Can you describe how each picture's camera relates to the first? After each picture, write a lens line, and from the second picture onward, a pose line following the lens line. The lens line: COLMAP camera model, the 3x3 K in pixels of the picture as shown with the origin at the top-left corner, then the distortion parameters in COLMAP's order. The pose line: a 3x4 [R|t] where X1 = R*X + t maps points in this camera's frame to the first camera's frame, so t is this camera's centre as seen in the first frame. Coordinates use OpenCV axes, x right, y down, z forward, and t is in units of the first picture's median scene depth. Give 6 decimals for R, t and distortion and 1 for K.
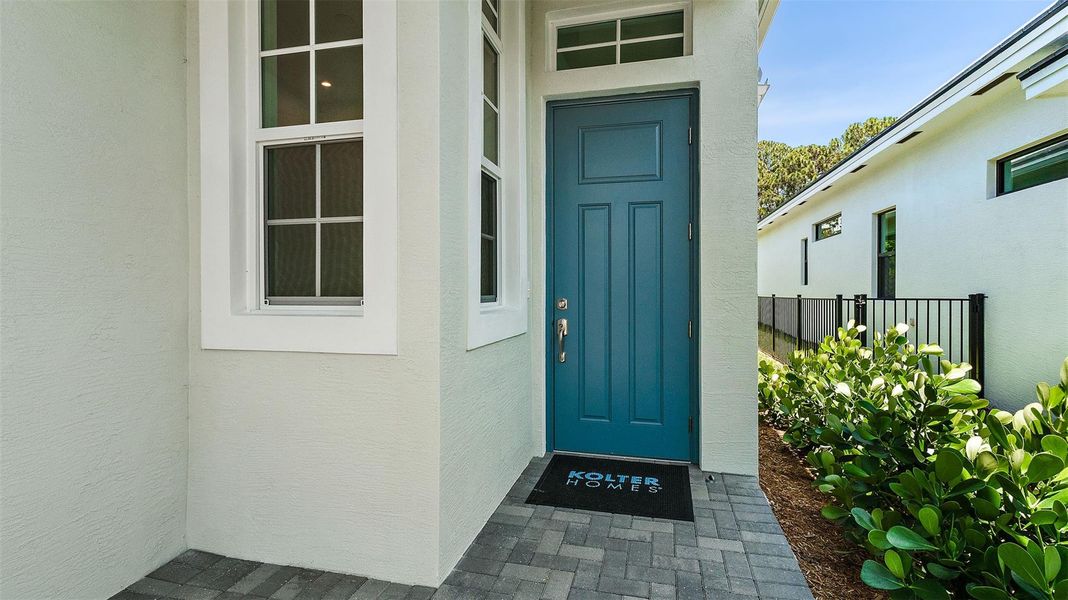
lens RADIAL K [[464.8, 0, 534.9], [0, 464.8, 308.4], [0, 0, 1]] dist [0.015207, -0.000250]
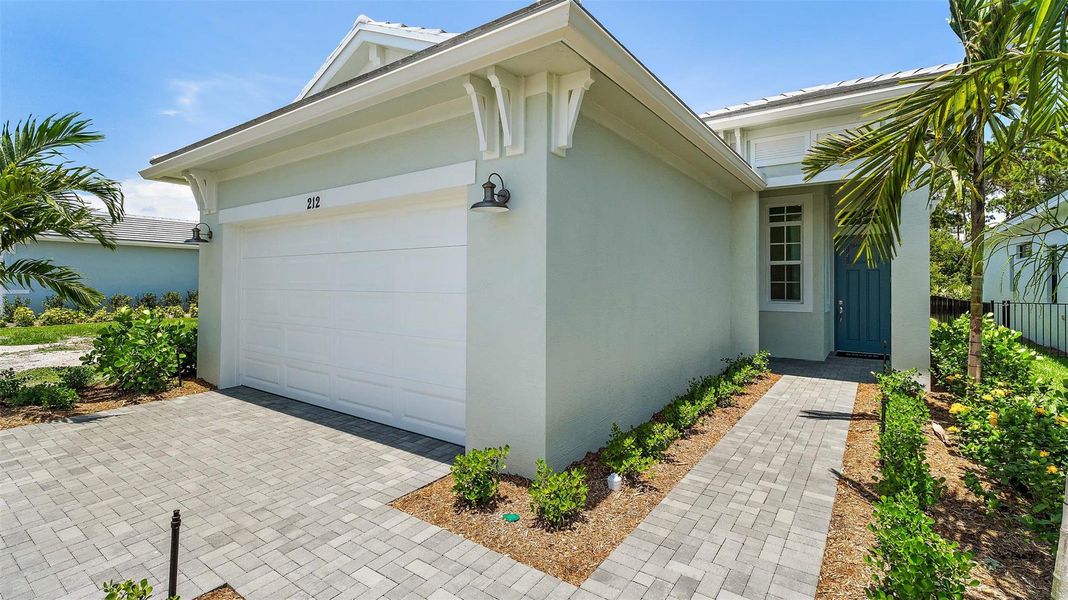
lens RADIAL K [[481.0, 0, 525.2], [0, 481.0, 282.1], [0, 0, 1]] dist [0.018682, 0.000094]
pose [[0.935377, 0.004254, -0.353627, -1.138349], [-0.020990, 0.998833, -0.043507, 0.060427], [0.353029, 0.048118, 0.934374, -4.105859]]
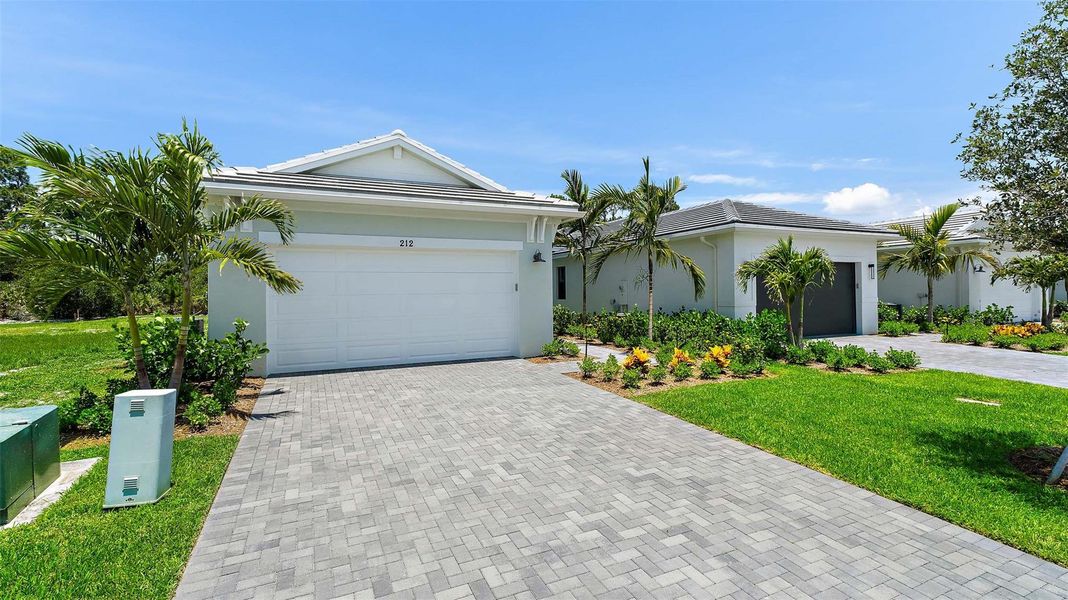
lens RADIAL K [[454.7, 0, 539.7], [0, 454.7, 303.4], [0, 0, 1]] dist [0.001461, 0.000676]
pose [[0.773789, -0.022138, 0.633057, -4.624131], [0.036832, 0.999271, -0.010075, 0.185016], [-0.632372, 0.031113, 0.774040, -6.022599]]
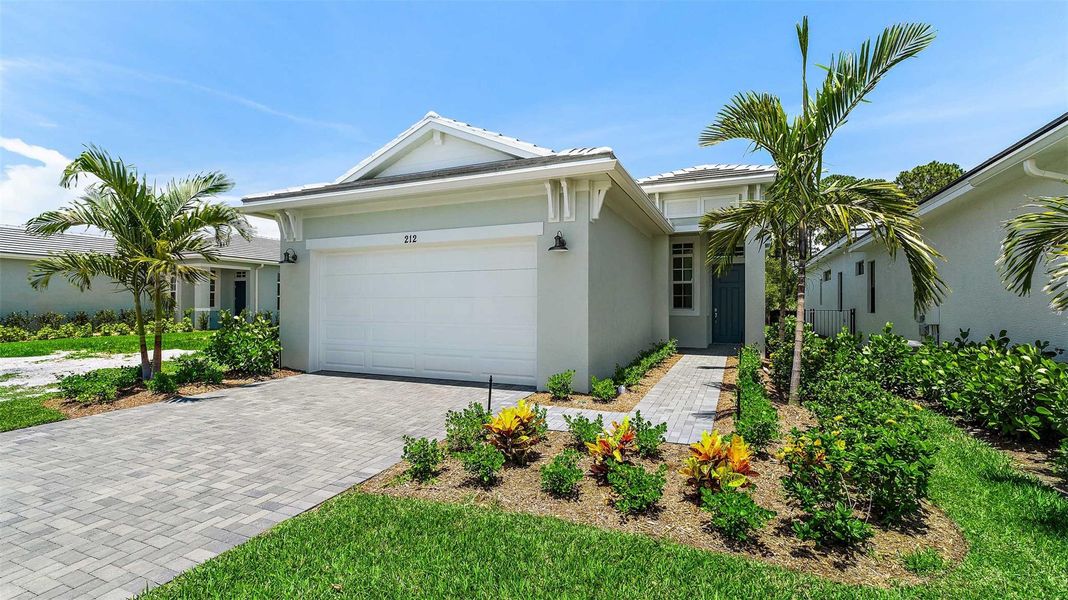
lens RADIAL K [[464.8, 0, 534.9], [0, 464.8, 308.4], [0, 0, 1]] dist [0.015207, -0.000250]
pose [[0.989759, 0.004064, -0.142691, -1.550526], [-0.008876, 0.999412, -0.033109, 0.215891], [0.142472, 0.034037, 0.989213, -5.585927]]
